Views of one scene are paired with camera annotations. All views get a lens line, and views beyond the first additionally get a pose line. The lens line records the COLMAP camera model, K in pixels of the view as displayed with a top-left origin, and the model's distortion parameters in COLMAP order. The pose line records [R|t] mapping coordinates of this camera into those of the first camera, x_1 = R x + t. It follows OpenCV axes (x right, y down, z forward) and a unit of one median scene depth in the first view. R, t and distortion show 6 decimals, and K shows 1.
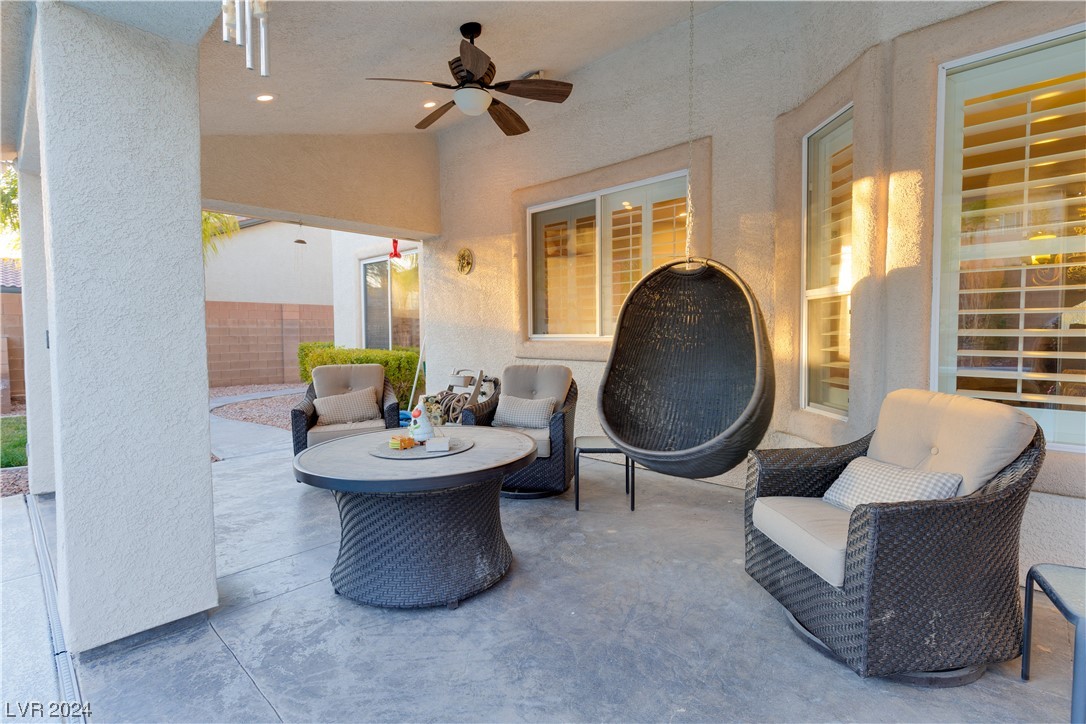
lens RADIAL K [[519.7, 0, 546.9], [0, 519.7, 354.5], [0, 0, 1]] dist [0.001257, 0.000256]
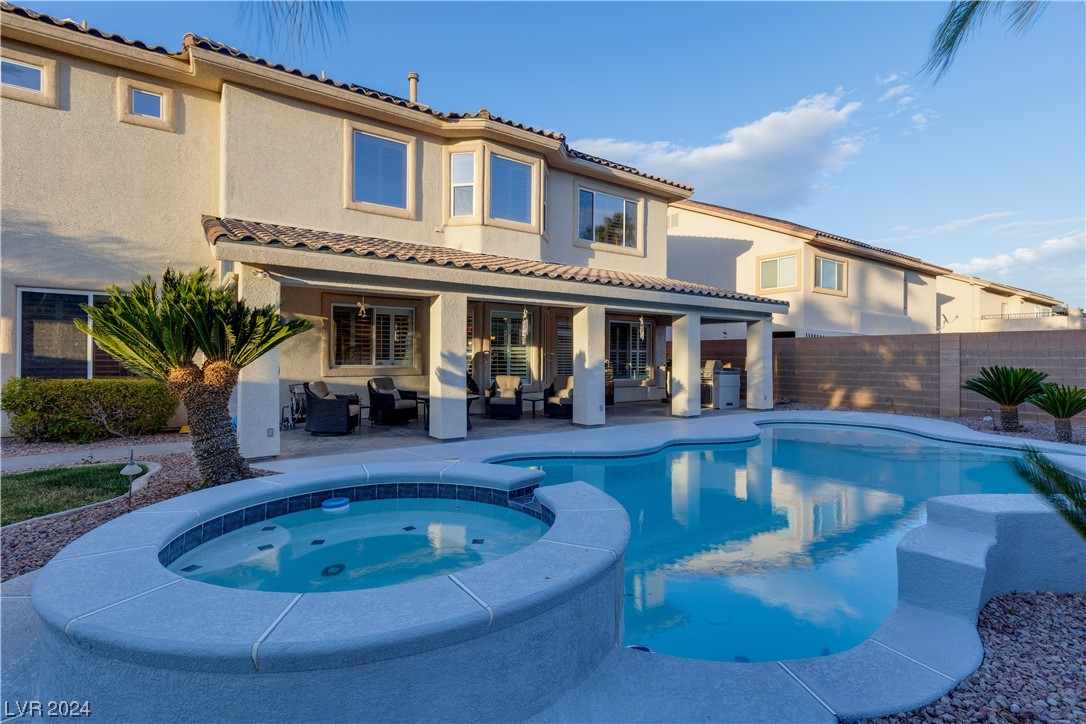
lens RADIAL K [[519.7, 0, 546.9], [0, 519.7, 354.5], [0, 0, 1]] dist [0.001257, 0.000256]
pose [[0.180103, 0.004026, 0.983640, -1.193077], [0.027308, 0.999586, -0.009092, -0.021275], [-0.983269, 0.028499, 0.179918, -0.131700]]
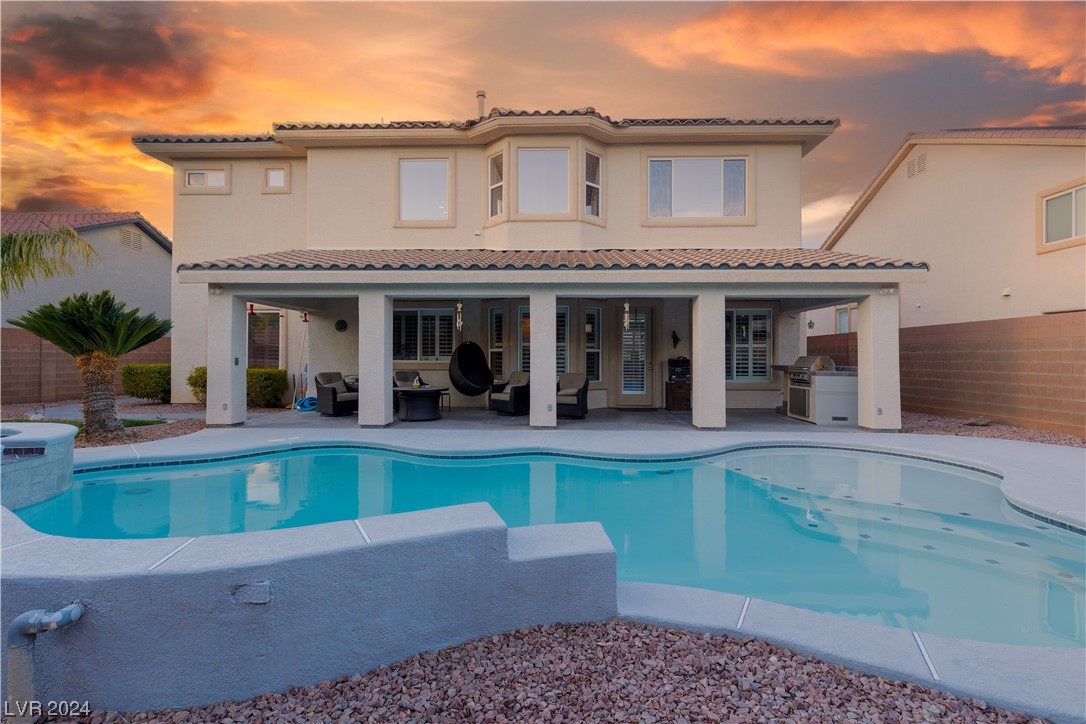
lens RADIAL K [[519.7, 0, 546.9], [0, 519.7, 354.5], [0, 0, 1]] dist [0.001257, 0.000256]
pose [[0.741111, 0.010806, 0.671296, -0.694507], [0.020045, 0.999069, -0.038212, 0.027699], [-0.671084, 0.041775, 0.740204, -0.834475]]
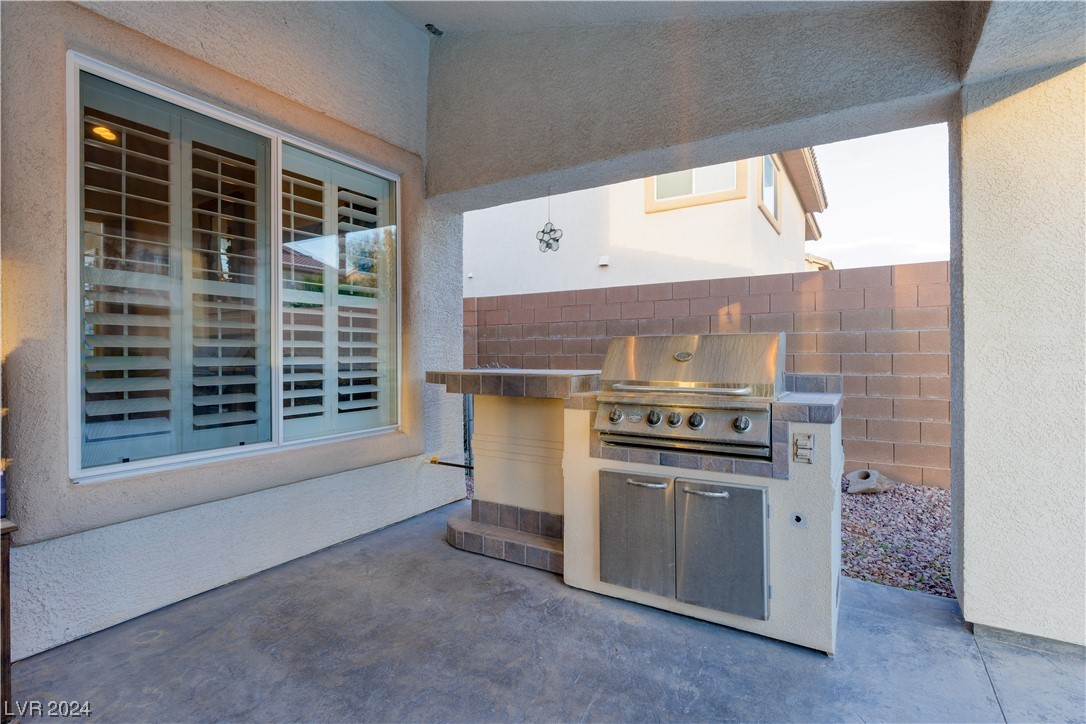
lens RADIAL K [[519.7, 0, 546.9], [0, 519.7, 354.5], [0, 0, 1]] dist [0.001257, 0.000256]
pose [[-0.206984, 0.002303, 0.978342, 0.348050], [0.041593, 0.999114, 0.006448, 0.002587], [-0.977460, 0.042027, -0.206896, -0.186937]]
